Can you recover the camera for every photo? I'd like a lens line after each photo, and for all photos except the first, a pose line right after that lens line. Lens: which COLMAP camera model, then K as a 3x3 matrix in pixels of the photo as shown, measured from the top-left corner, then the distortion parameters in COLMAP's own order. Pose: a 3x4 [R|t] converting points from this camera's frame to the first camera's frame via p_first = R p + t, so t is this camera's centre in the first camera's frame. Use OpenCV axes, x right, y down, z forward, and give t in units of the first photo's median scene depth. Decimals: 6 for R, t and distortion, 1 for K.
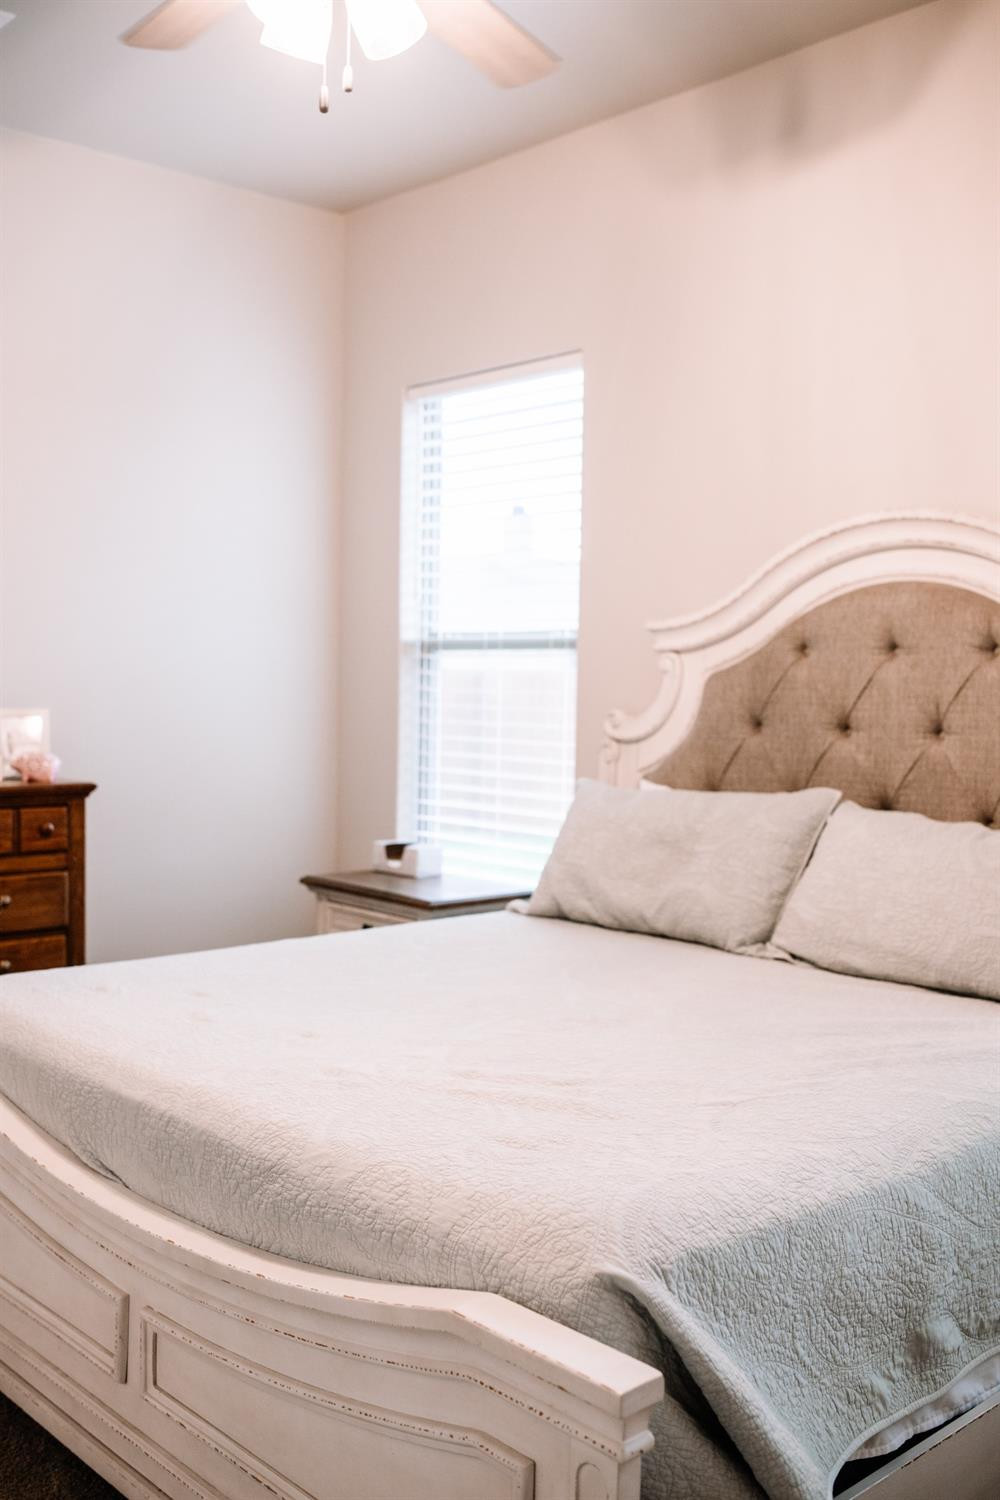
lens RADIAL K [[1489.1, 0, 504.0], [0, 1489.1, 753.5], [0, 0, 1]] dist [-0.040463, 0.003813]
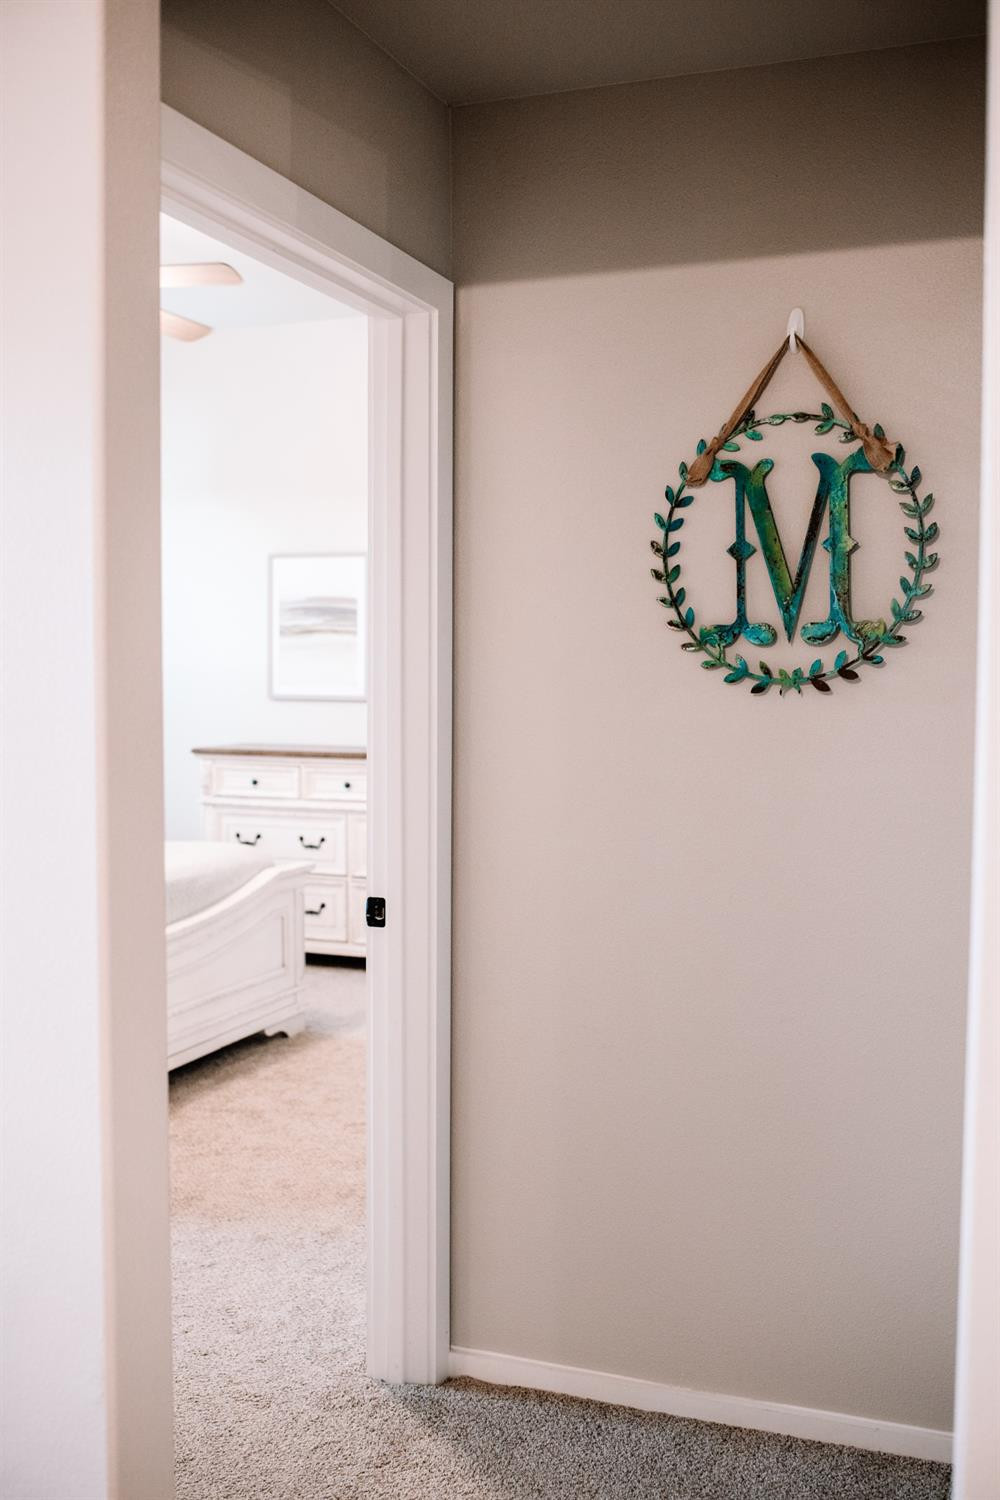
lens RADIAL K [[1489.1, 0, 504.0], [0, 1489.1, 753.5], [0, 0, 1]] dist [-0.040463, 0.003813]
pose [[-0.442456, -0.067321, 0.894260, -1.436236], [0.036576, 0.994994, 0.093001, -0.072814], [-0.896044, 0.073857, -0.437779, 0.902433]]
